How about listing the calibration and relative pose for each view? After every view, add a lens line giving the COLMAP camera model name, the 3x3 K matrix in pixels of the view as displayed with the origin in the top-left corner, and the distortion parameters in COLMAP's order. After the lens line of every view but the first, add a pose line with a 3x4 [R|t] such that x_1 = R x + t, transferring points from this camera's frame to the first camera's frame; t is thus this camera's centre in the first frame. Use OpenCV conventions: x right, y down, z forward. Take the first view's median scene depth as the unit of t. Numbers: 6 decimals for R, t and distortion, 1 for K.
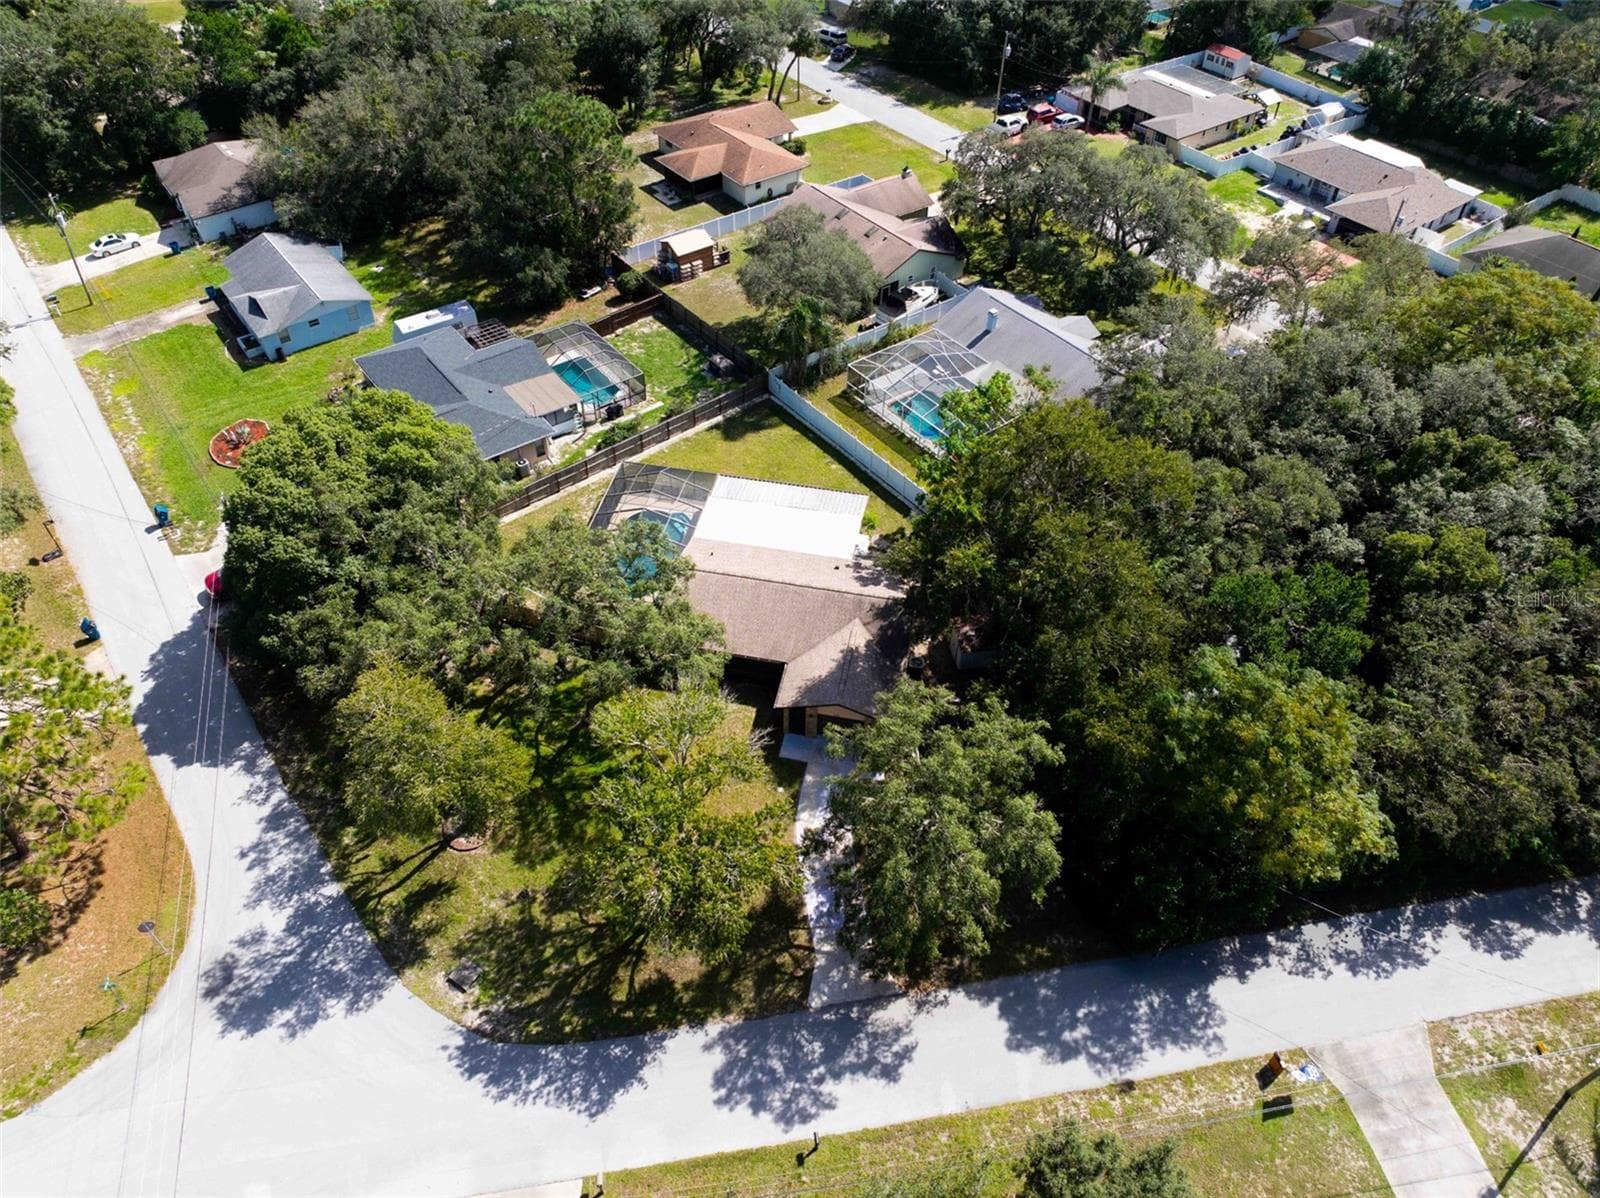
lens RADIAL K [[1273.0, 0, 825.8], [0, 1273.0, 599.1], [0, 0, 1]] dist [-0.048792, 0.045711]
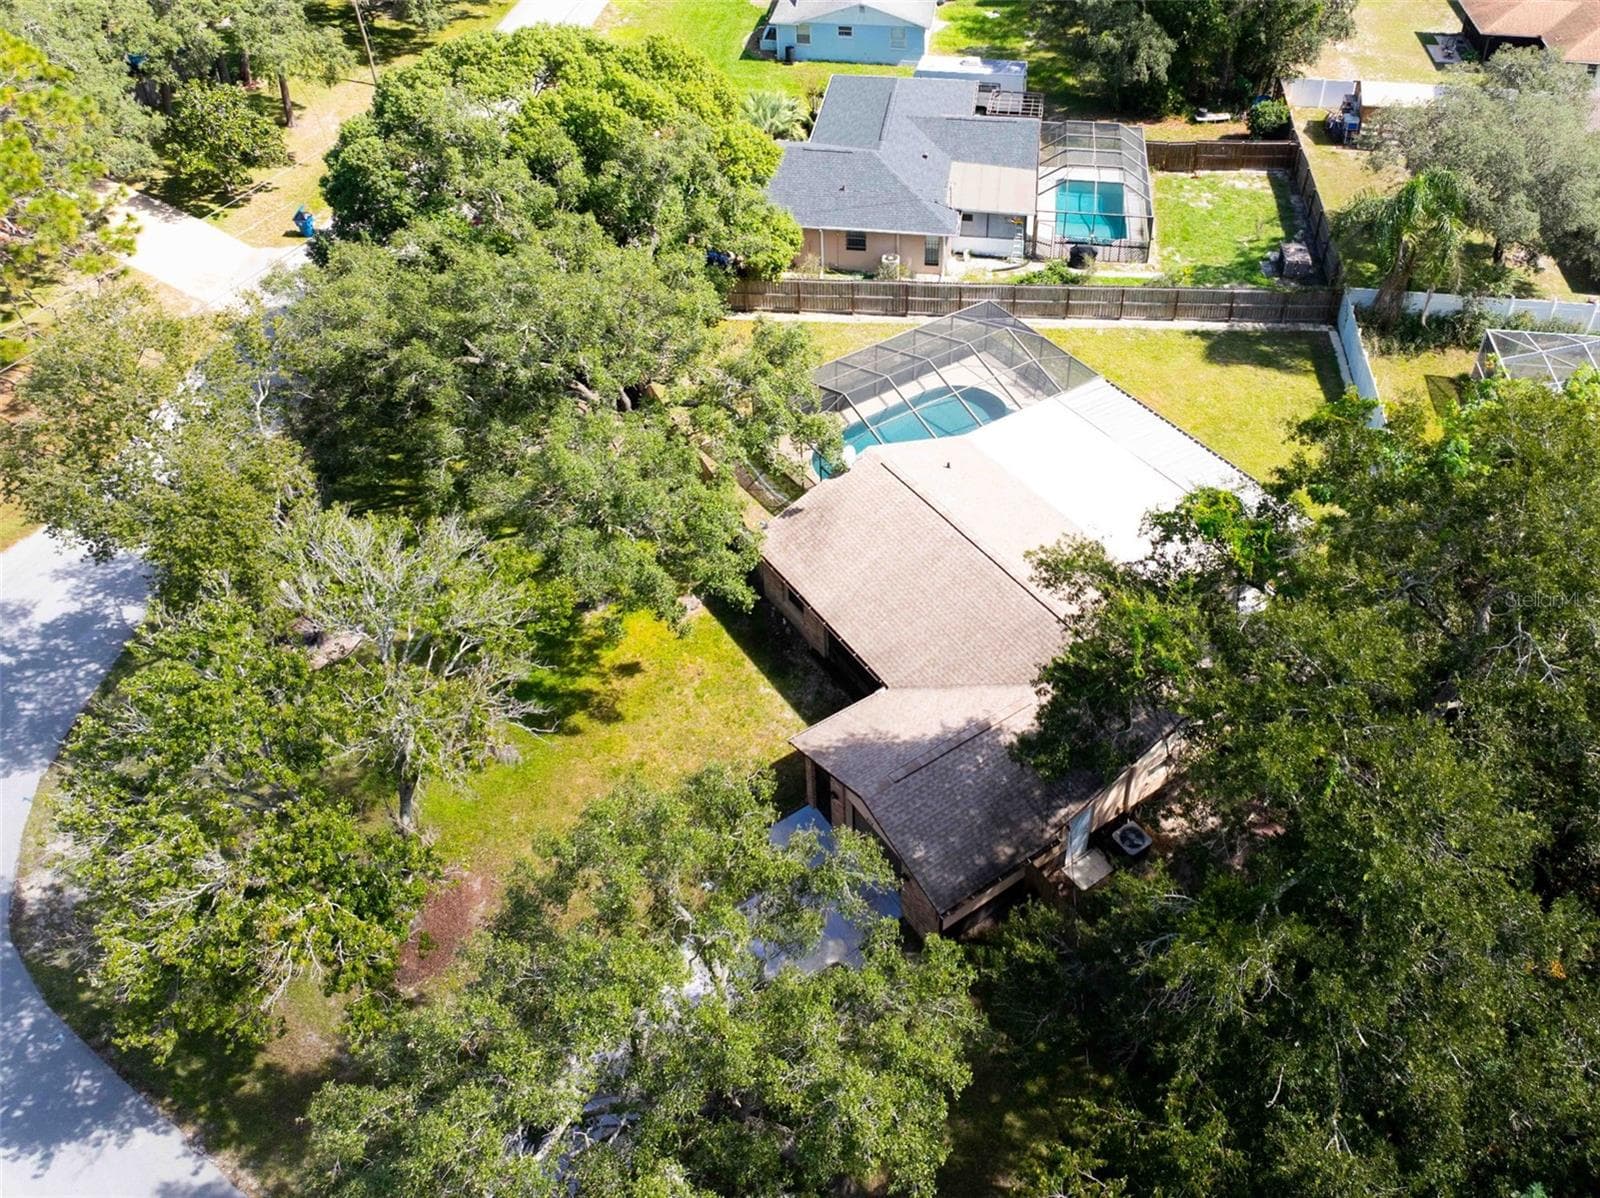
lens RADIAL K [[1262.9, 0, 800.0], [0, 1262.9, 599.0], [0, 0, 1]] dist [-0.012438, 0.001266]
pose [[0.709150, 0.478651, -0.517687, 0.215636], [-0.457471, 0.871077, 0.178731, -0.065877], [0.536496, 0.110080, 0.836693, 0.597755]]
